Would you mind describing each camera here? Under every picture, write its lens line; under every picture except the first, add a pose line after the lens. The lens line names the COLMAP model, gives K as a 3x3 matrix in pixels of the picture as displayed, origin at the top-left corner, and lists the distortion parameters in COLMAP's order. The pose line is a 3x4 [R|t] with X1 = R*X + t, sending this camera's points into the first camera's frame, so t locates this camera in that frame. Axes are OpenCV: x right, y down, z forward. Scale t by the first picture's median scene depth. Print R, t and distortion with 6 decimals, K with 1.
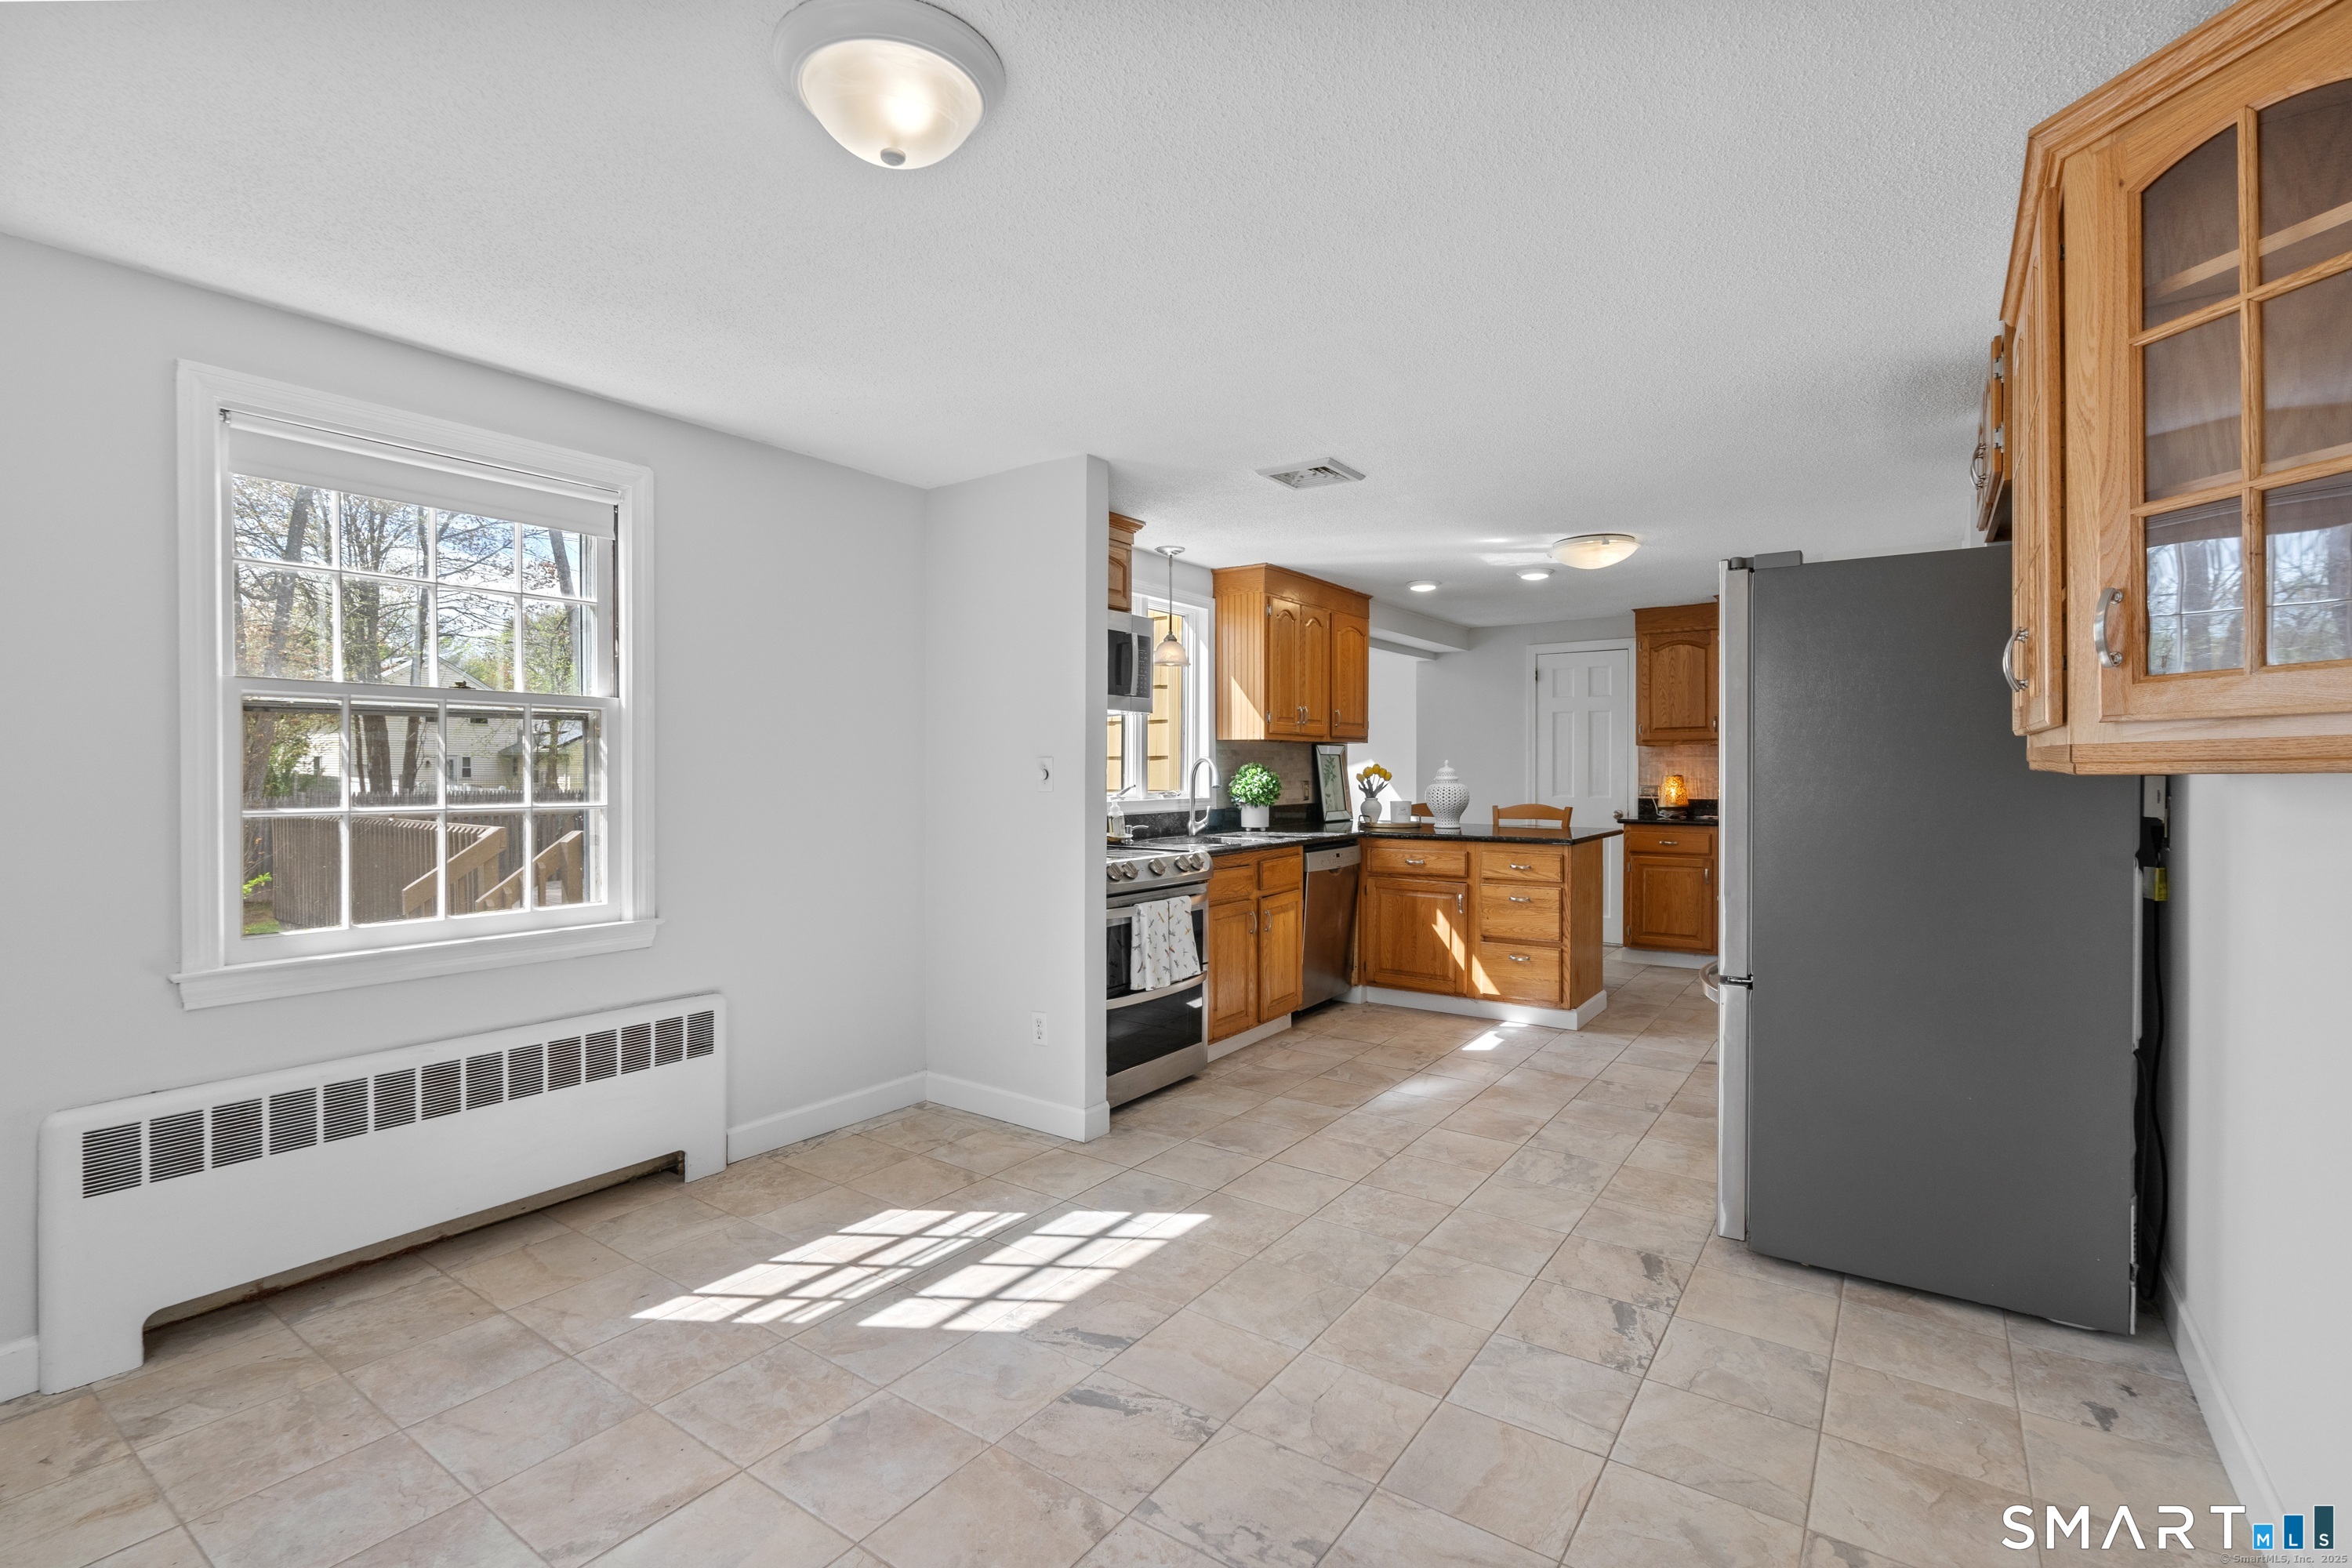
lens RADIAL K [[1062.5, 0, 1160.3], [0, 1062.5, 782.5], [0, 0, 1]] dist [-0.005661, 0.000298]
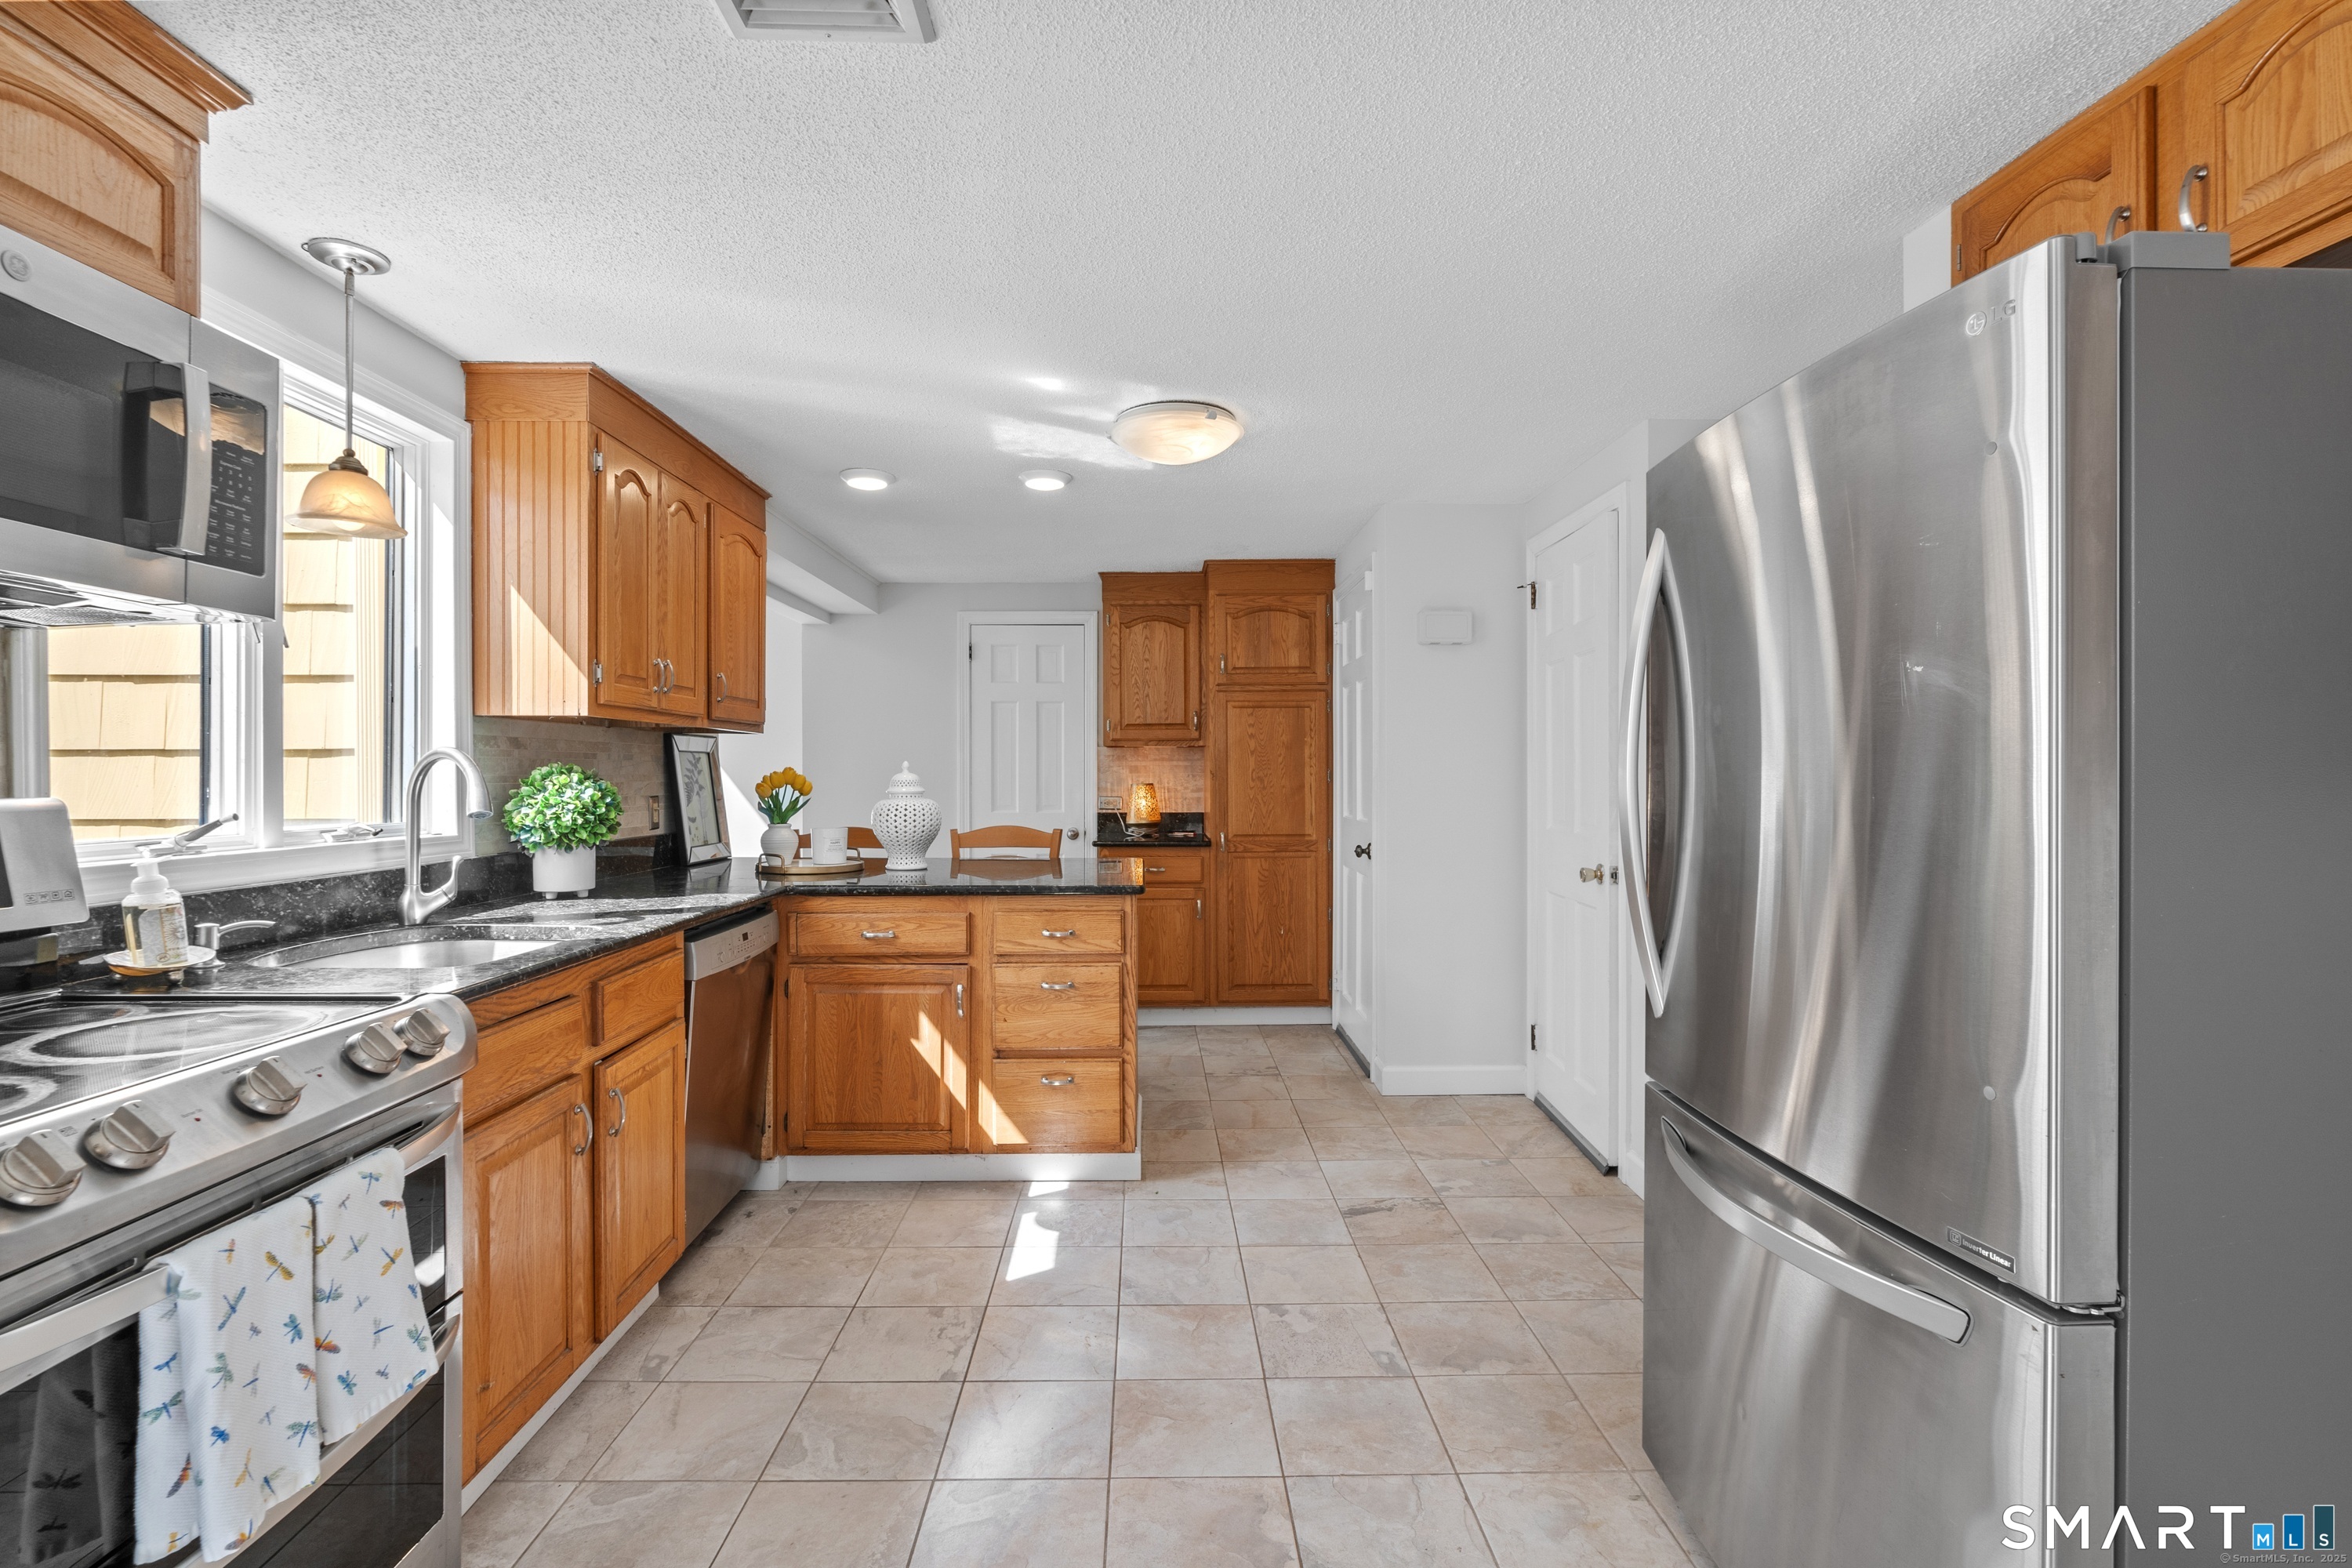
lens RADIAL K [[1062.5, 0, 1160.3], [0, 1062.5, 782.5], [0, 0, 1]] dist [-0.005661, 0.000298]
pose [[0.803755, -0.003204, 0.594951, 0.017809], [0.007643, 0.999959, -0.004941, -0.004846], [-0.594911, 0.008519, 0.803747, 0.456095]]
